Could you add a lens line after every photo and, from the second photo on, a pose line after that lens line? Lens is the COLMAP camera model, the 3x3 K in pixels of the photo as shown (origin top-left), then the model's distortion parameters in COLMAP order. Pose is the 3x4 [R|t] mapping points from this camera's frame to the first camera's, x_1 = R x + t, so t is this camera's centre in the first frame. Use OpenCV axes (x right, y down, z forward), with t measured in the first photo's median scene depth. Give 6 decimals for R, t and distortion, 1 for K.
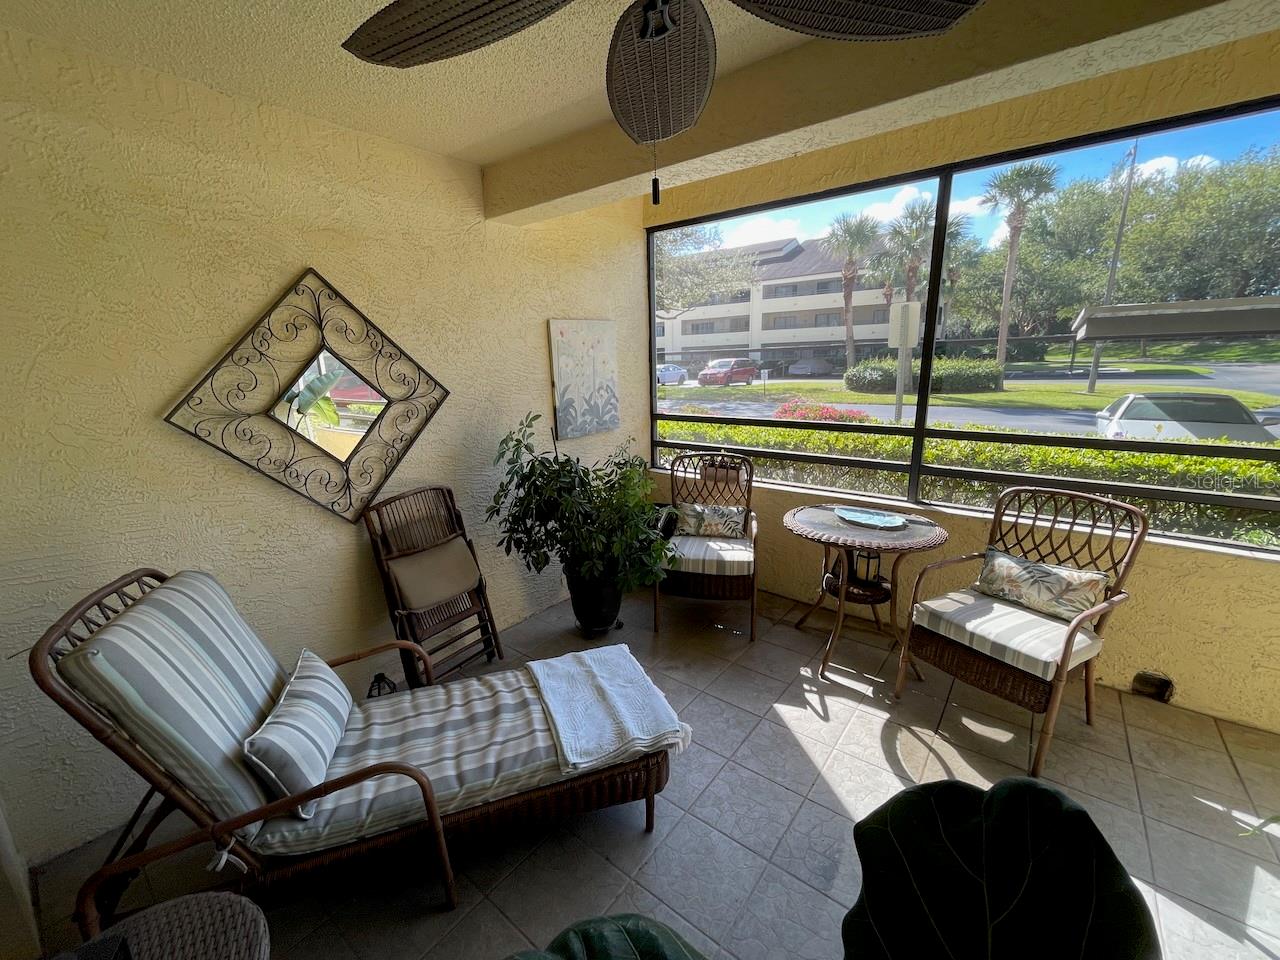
lens RADIAL K [[512.6, 0, 641.0], [0, 512.6, 480.9], [0, 0, 1]] dist [-0.013752, -0.000328]
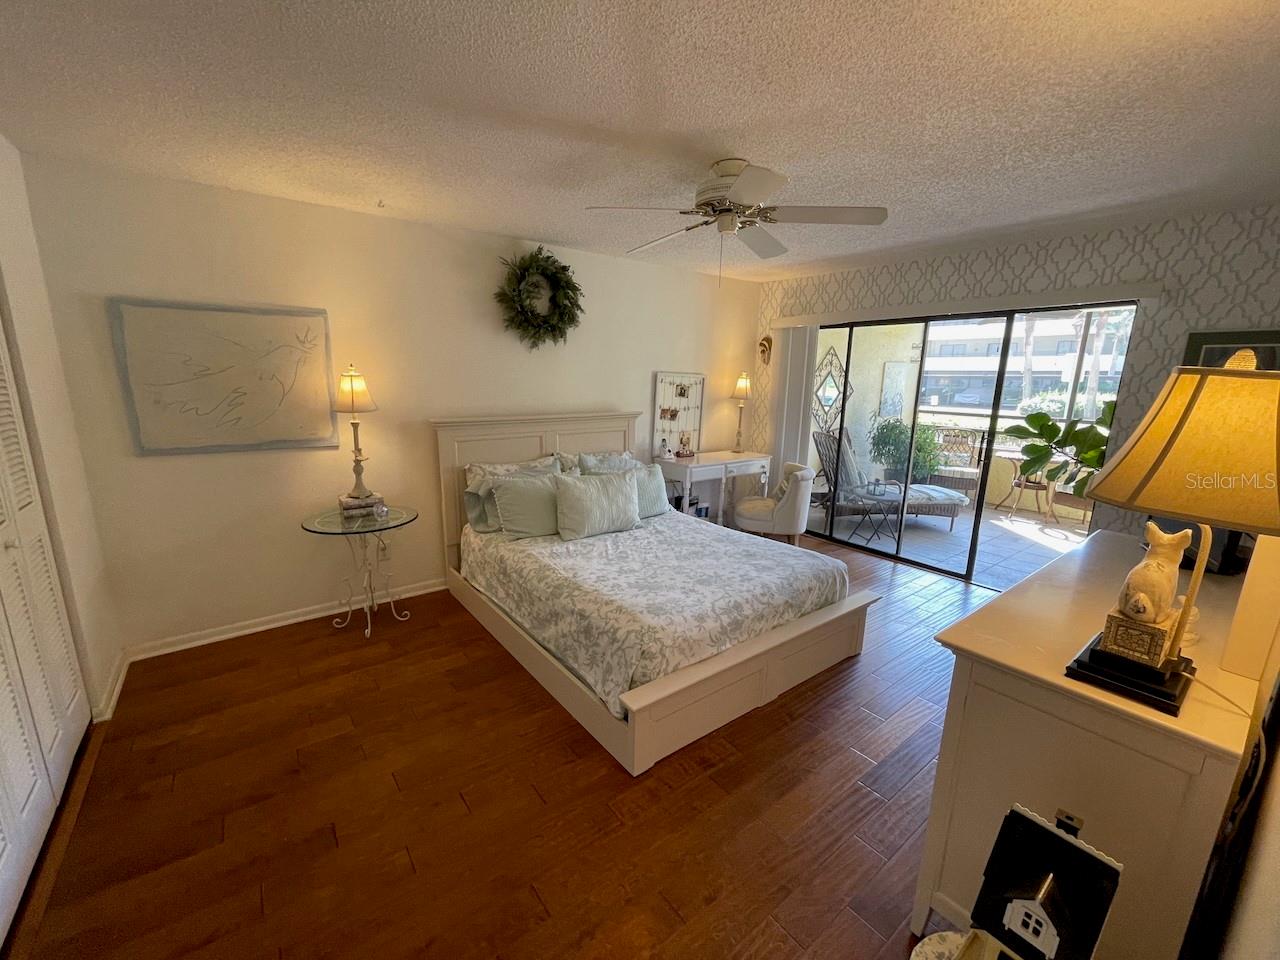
lens RADIAL K [[512.6, 0, 639.4], [0, 512.6, 484.7], [0, 0, 1]] dist [-0.013752, -0.000328]
pose [[0.965464, 0.087871, -0.245271, -0.623207], [-0.095172, 0.995297, -0.018051, 0.366350], [0.242531, 0.040771, 0.969287, -1.423008]]
